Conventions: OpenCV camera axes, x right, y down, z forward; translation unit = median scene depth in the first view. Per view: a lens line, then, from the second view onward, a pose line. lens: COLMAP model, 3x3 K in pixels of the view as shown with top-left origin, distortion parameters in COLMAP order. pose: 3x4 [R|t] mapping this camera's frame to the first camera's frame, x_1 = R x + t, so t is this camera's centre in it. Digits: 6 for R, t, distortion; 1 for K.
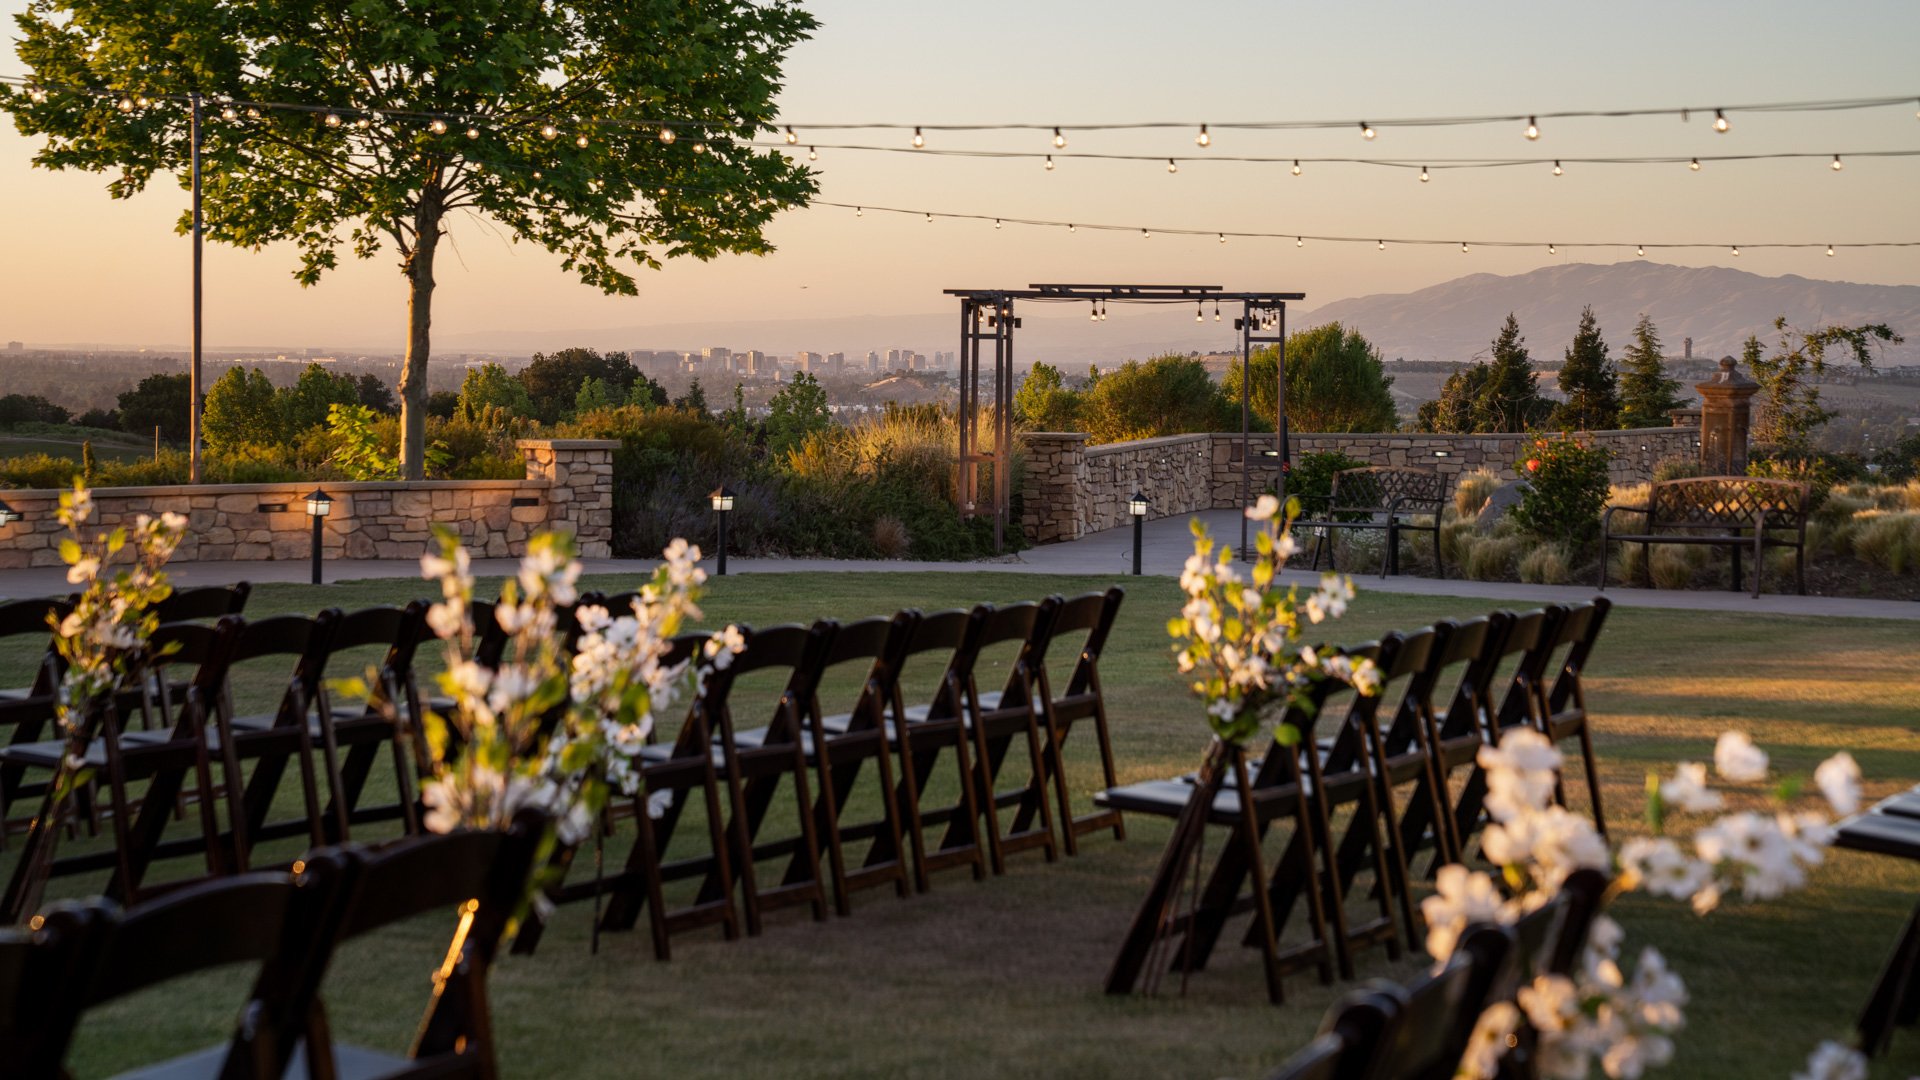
lens RADIAL K [[3364.0, 0, 960.0], [0, 3364.0, 540.0], [0, 0, 1]] dist [0.323868, -0.003672]
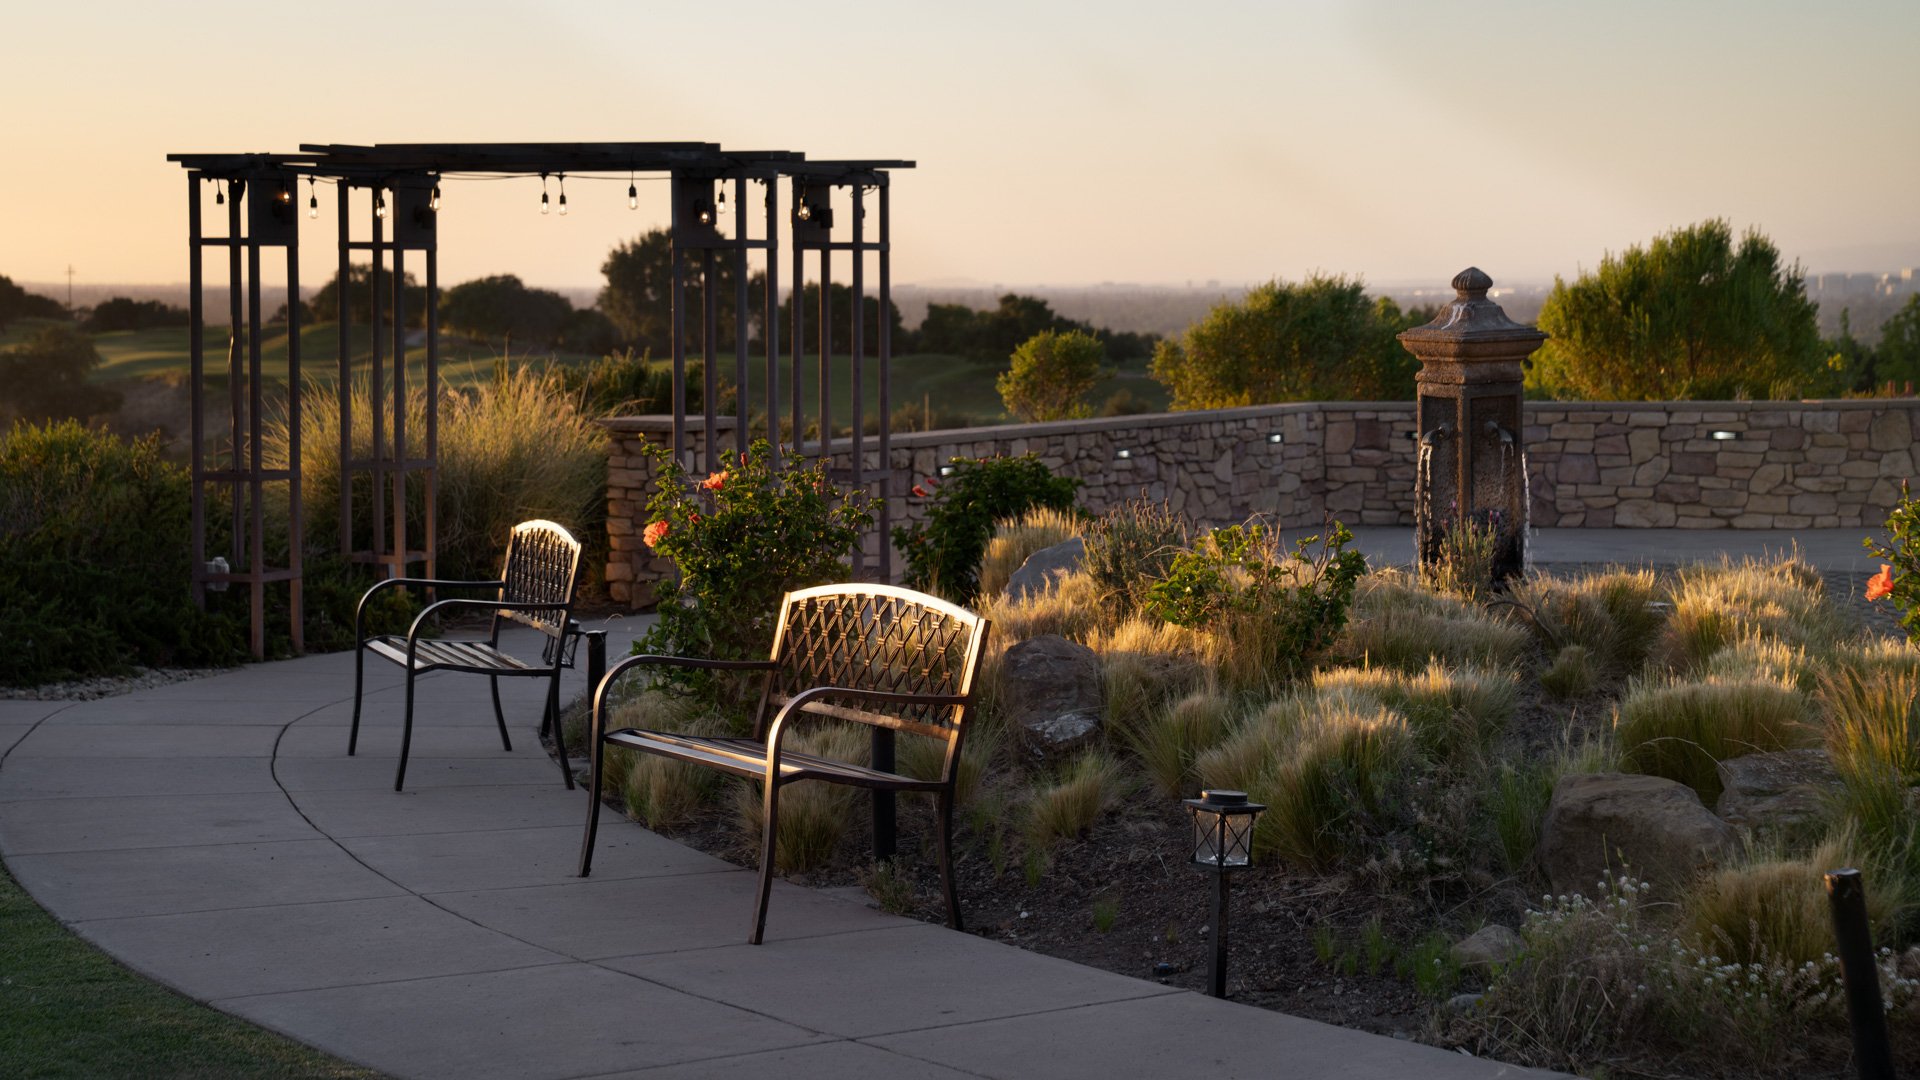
lens RADIAL K [[3364.0, 0, 960.0], [0, 3364.0, 540.0], [0, 0, 1]] dist [0.323868, -0.003672]
pose [[0.947175, 0.010957, -0.320529, 0.231443], [-0.004543, 0.999774, 0.020754, -0.021065], [0.320684, -0.018202, 0.947011, 0.432086]]
